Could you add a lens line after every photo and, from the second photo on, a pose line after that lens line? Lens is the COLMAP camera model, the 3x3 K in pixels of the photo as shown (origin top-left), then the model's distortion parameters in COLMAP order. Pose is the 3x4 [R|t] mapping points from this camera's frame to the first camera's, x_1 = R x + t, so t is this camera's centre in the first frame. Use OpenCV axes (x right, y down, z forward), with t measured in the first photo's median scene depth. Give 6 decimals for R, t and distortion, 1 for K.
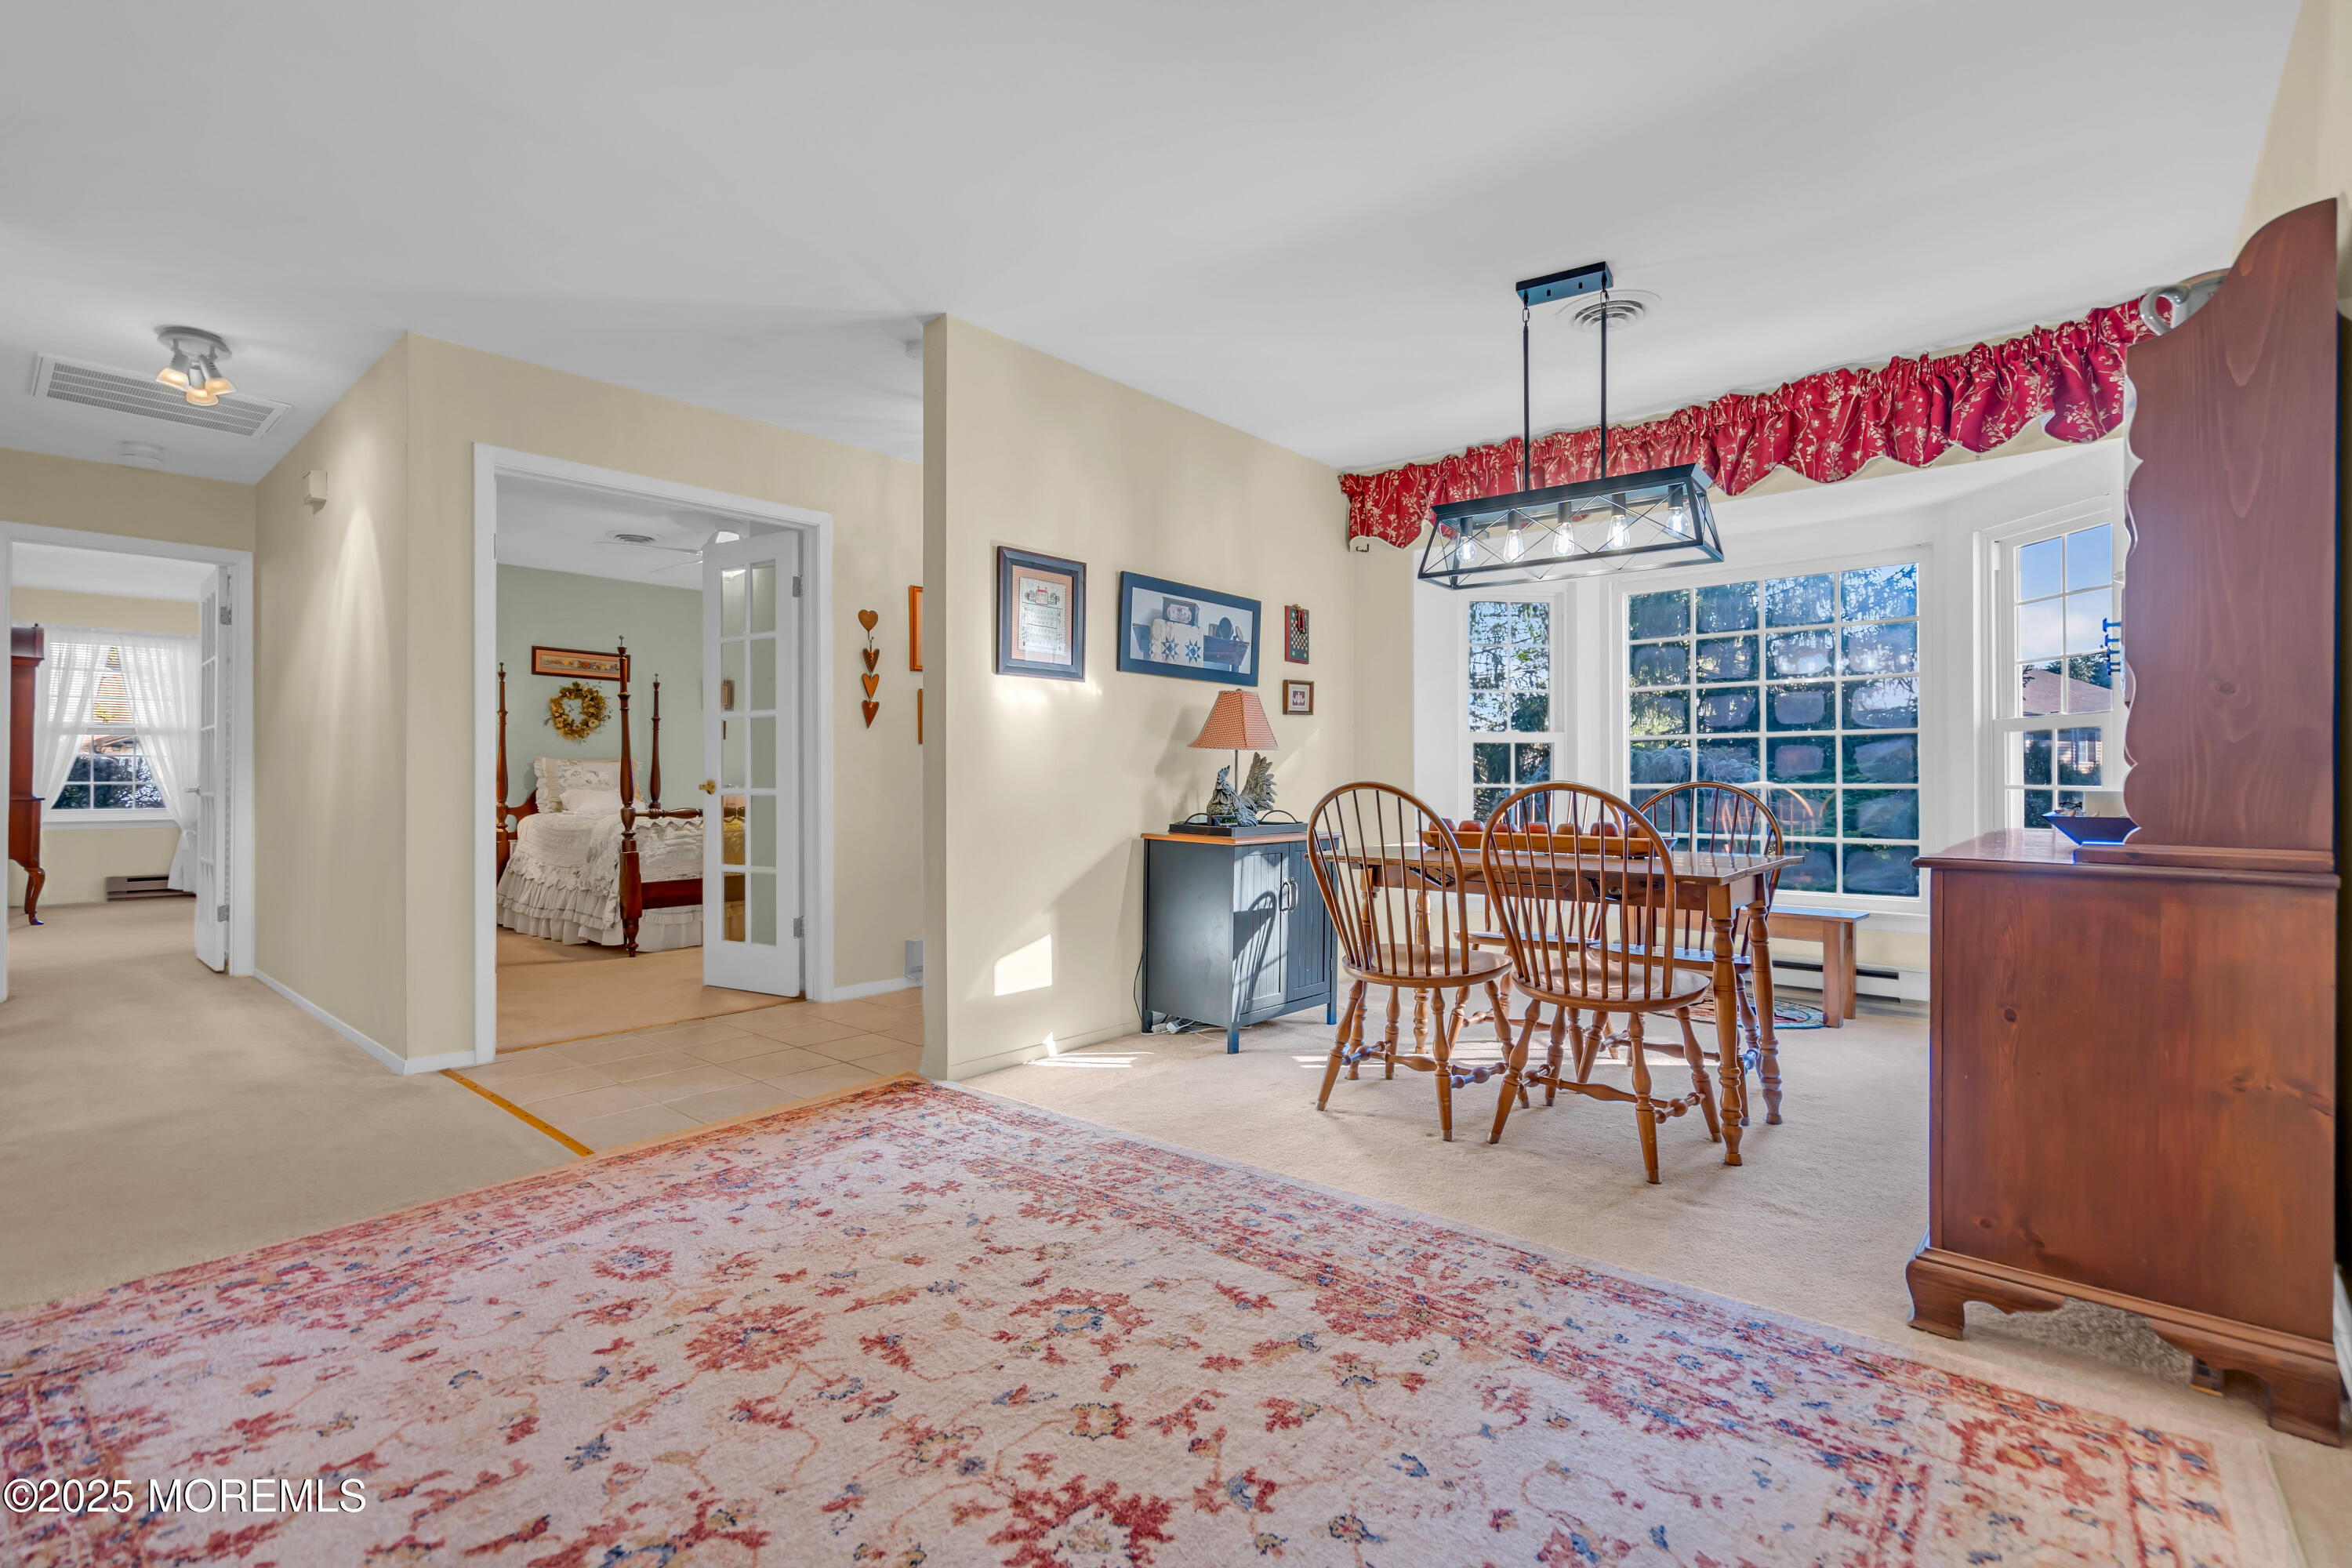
lens RADIAL K [[1073.6, 0, 1161.0], [0, 1073.6, 768.5], [0, 0, 1]] dist [-0.001503, -0.001260]
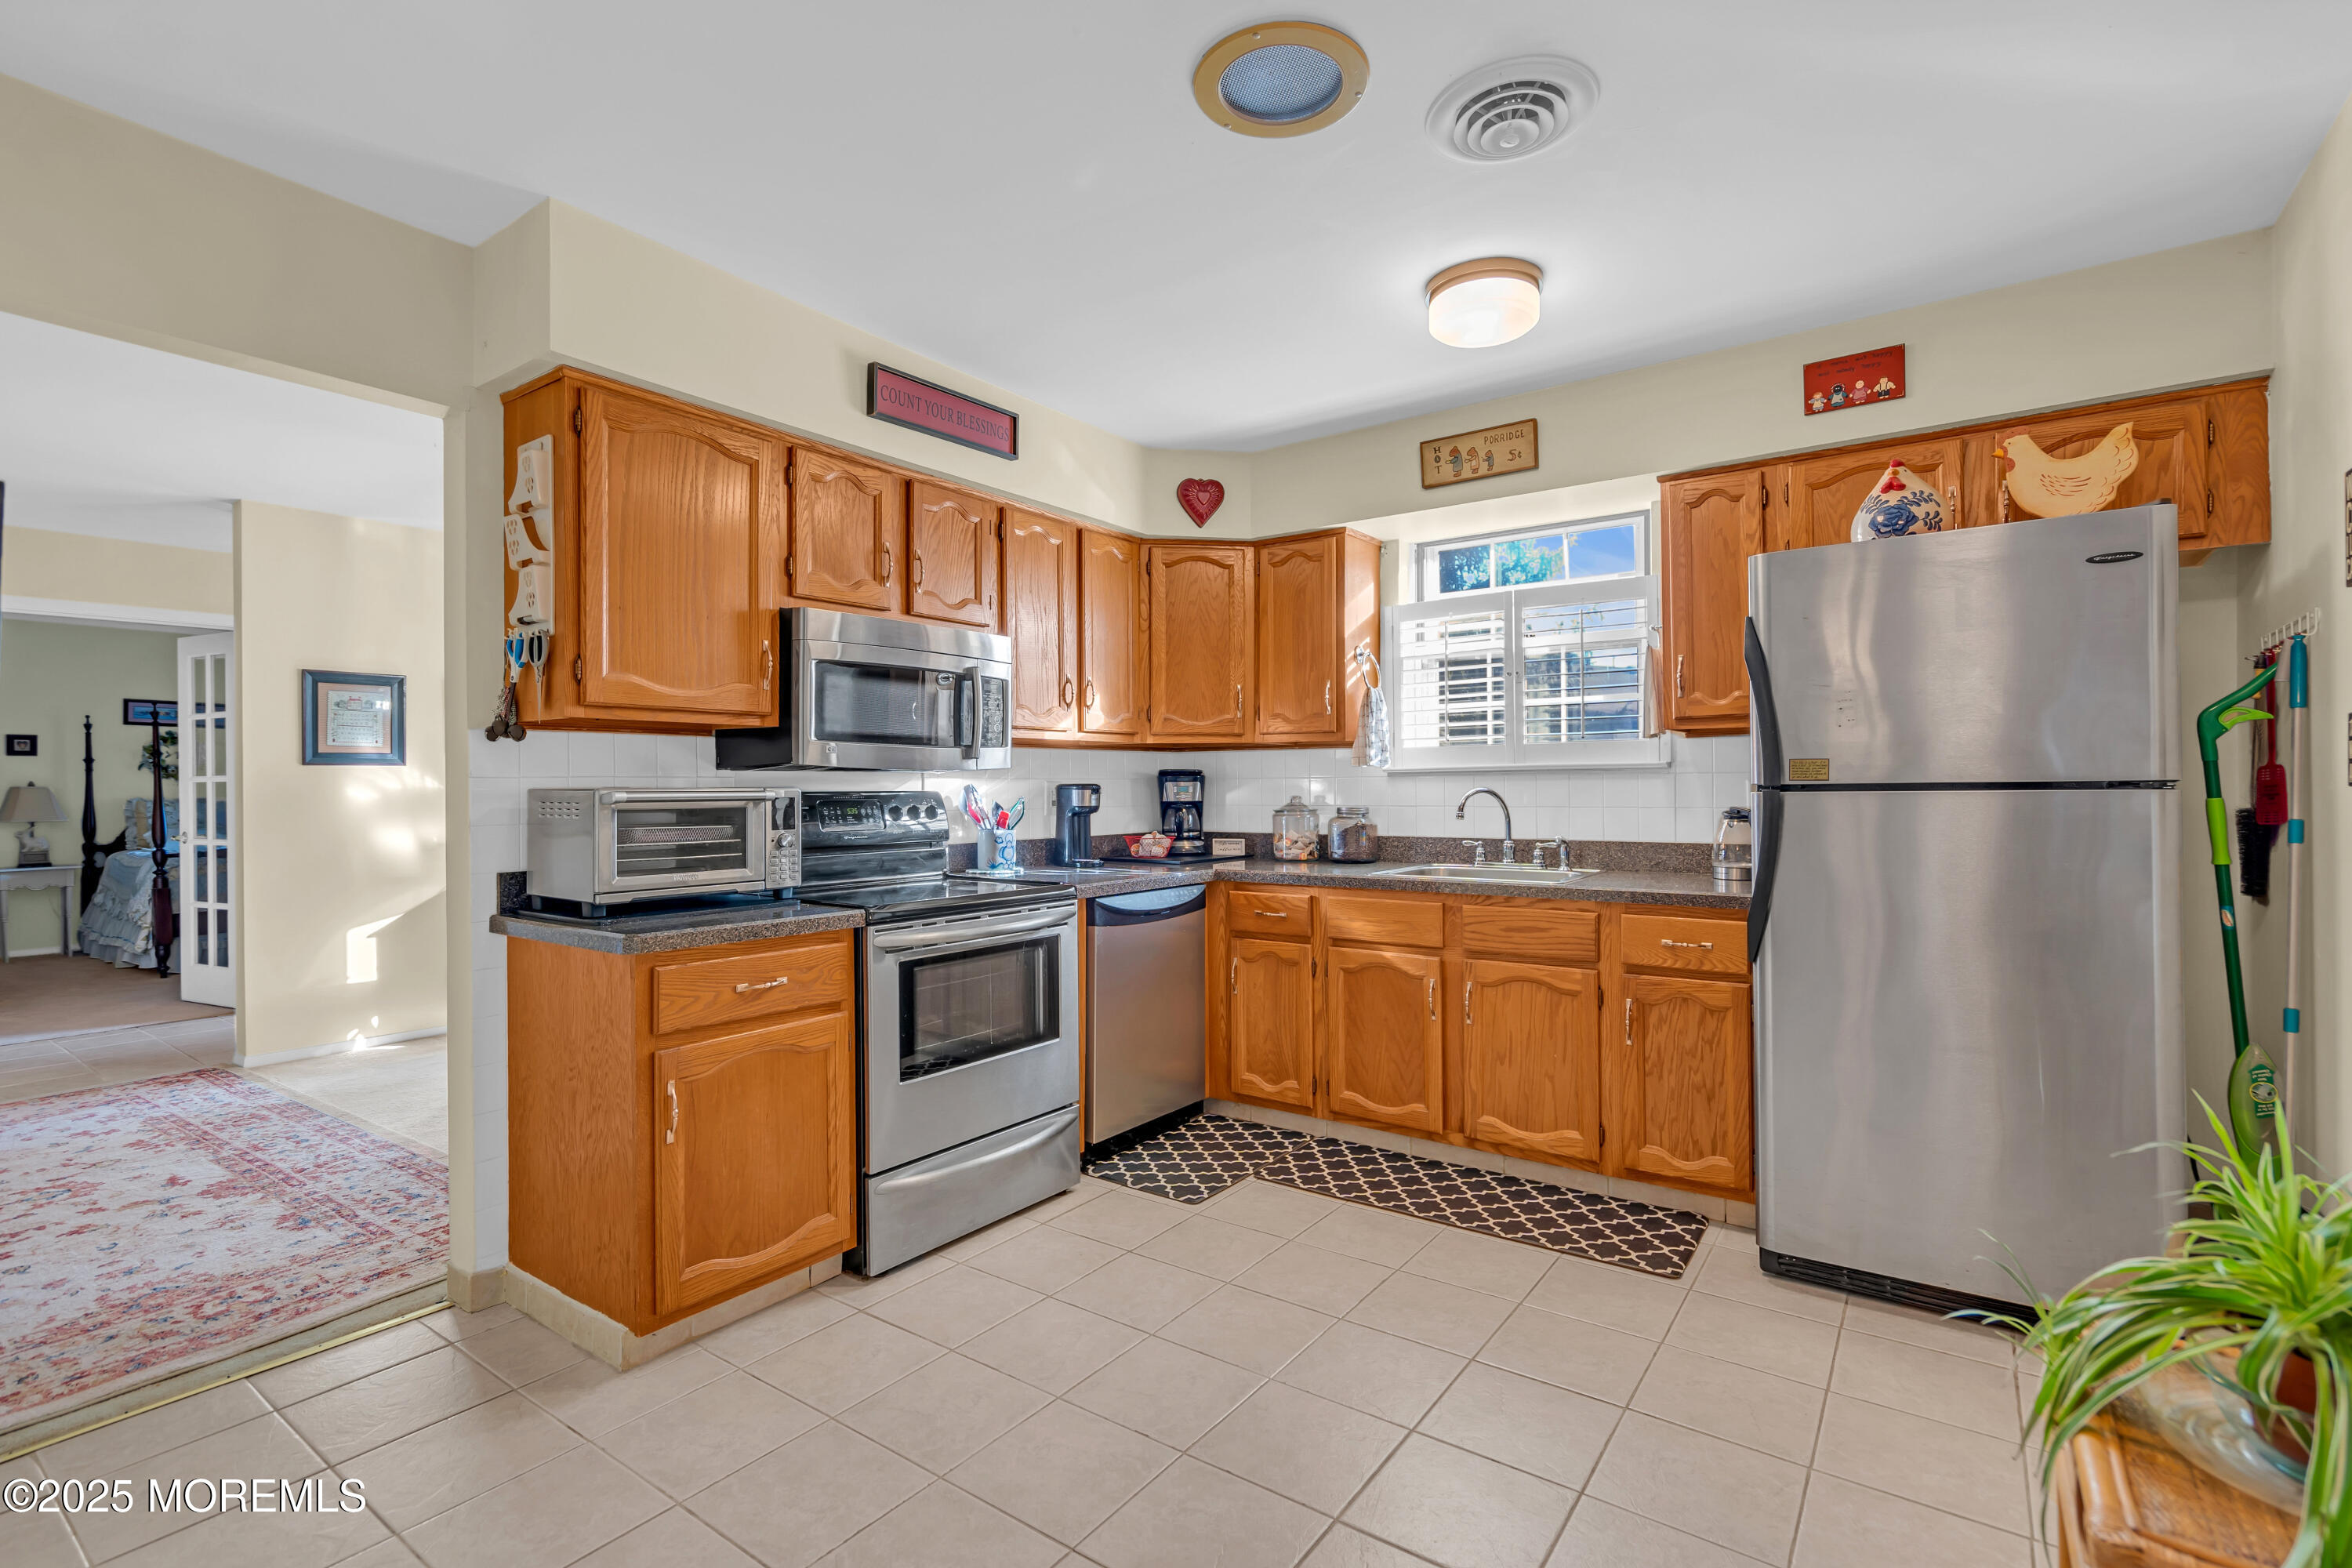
lens RADIAL K [[1073.6, 0, 1169.5], [0, 1073.6, 778.6], [0, 0, 1]] dist [-0.001503, -0.001260]
pose [[0.994941, -0.003355, 0.100406, 0.884173], [0.002646, 0.999971, 0.007193, -0.086054], [-0.100427, -0.006890, 0.994921, -0.492061]]
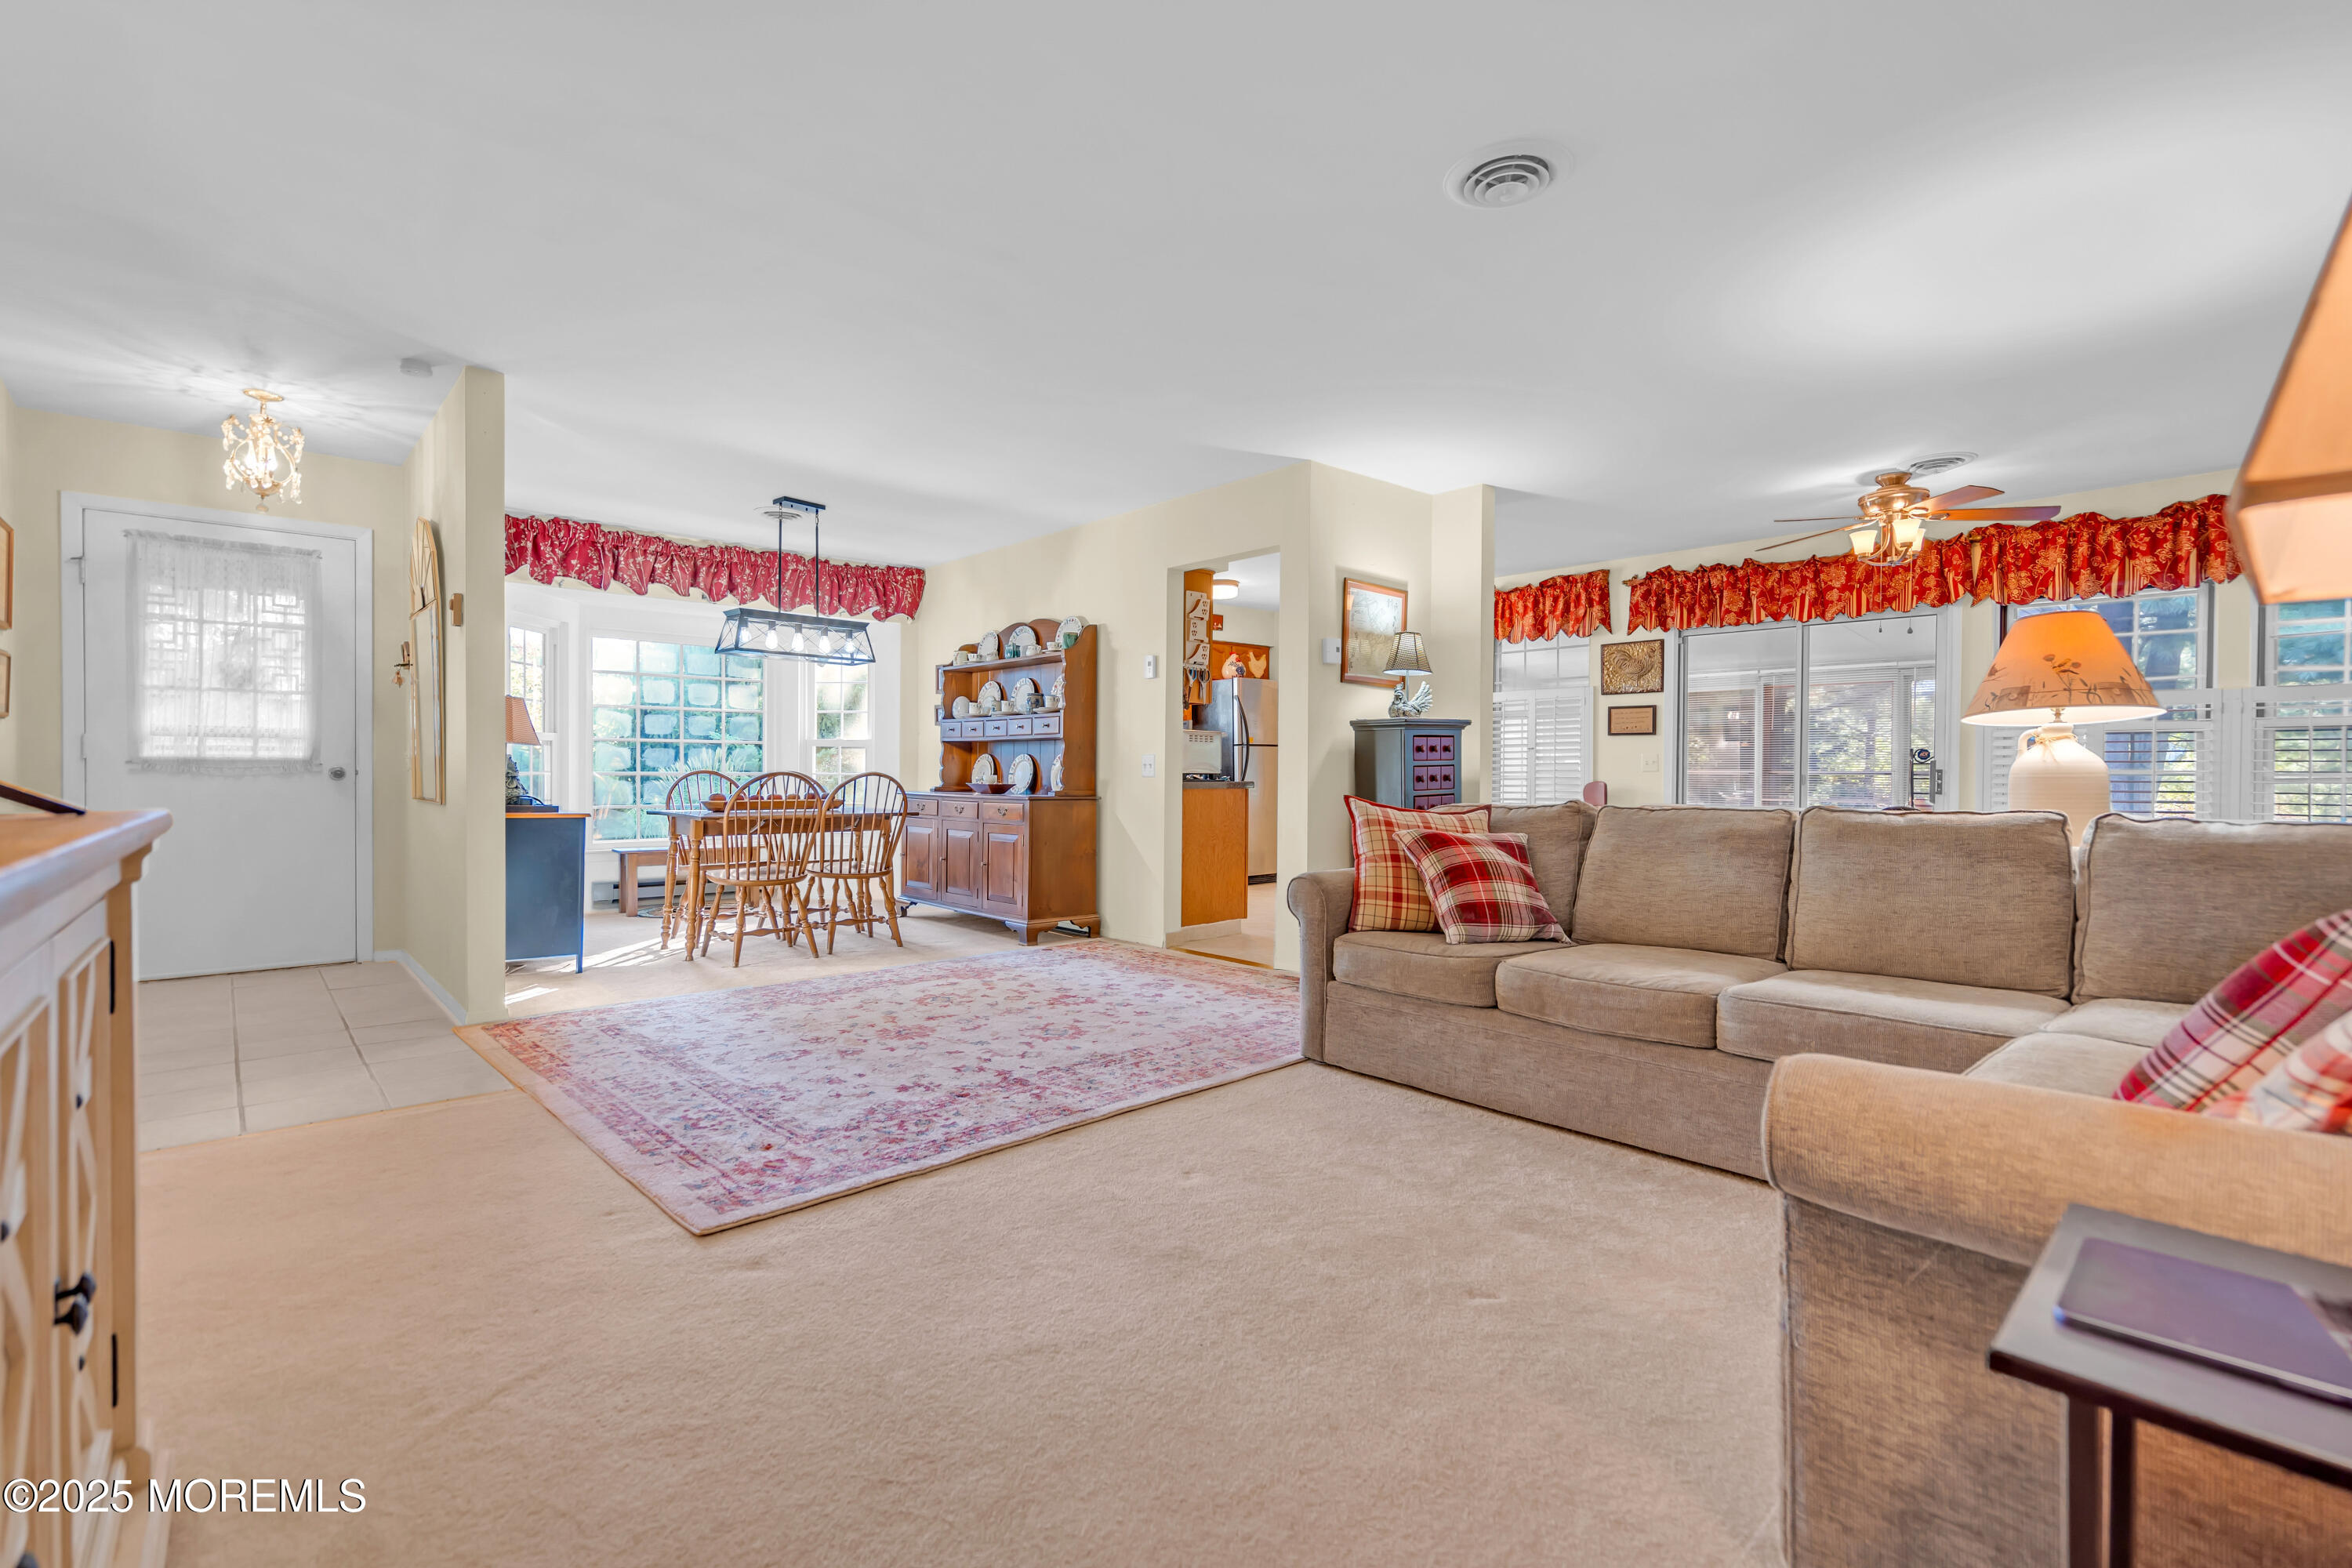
lens RADIAL K [[1073.6, 0, 1178.1], [0, 1073.6, 777.7], [0, 0, 1]] dist [-0.001503, -0.001260]
pose [[0.108323, -0.004334, 0.994106, -1.398109], [-0.017664, 0.999824, 0.006284, -0.000508], [-0.993959, -0.018241, 0.108228, 0.135525]]
